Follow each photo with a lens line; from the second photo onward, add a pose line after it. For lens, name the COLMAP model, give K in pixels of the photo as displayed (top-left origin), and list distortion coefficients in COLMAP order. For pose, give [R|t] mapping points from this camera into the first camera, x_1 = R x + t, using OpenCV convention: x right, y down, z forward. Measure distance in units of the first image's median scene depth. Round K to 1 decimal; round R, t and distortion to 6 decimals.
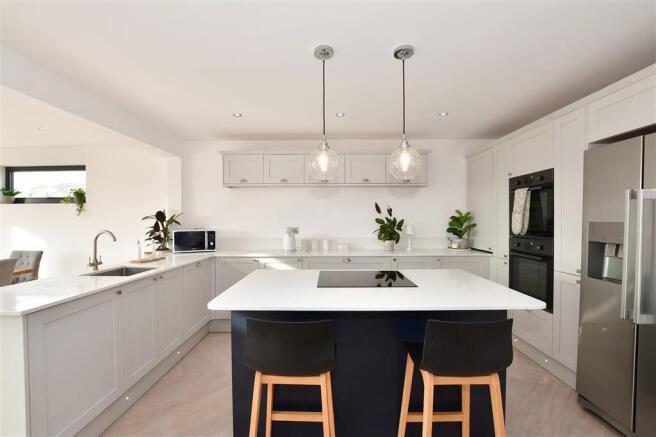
lens RADIAL K [[293.7, 0, 328.0], [0, 293.7, 218.5], [0, 0, 1]] dist [0.000122, -0.000043]
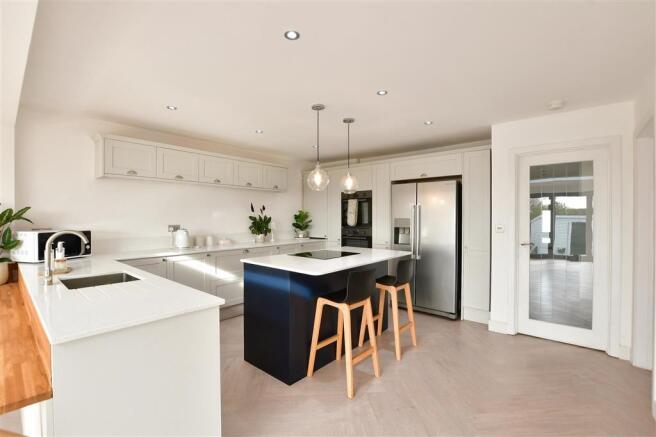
lens RADIAL K [[293.7, 0, 328.0], [0, 293.7, 218.5], [0, 0, 1]] dist [0.000122, -0.000043]
pose [[0.651607, -0.001687, 0.758555, -0.569944], [-0.004301, 0.999973, 0.005918, 0.001045], [-0.758545, -0.007119, 0.651582, -0.017128]]
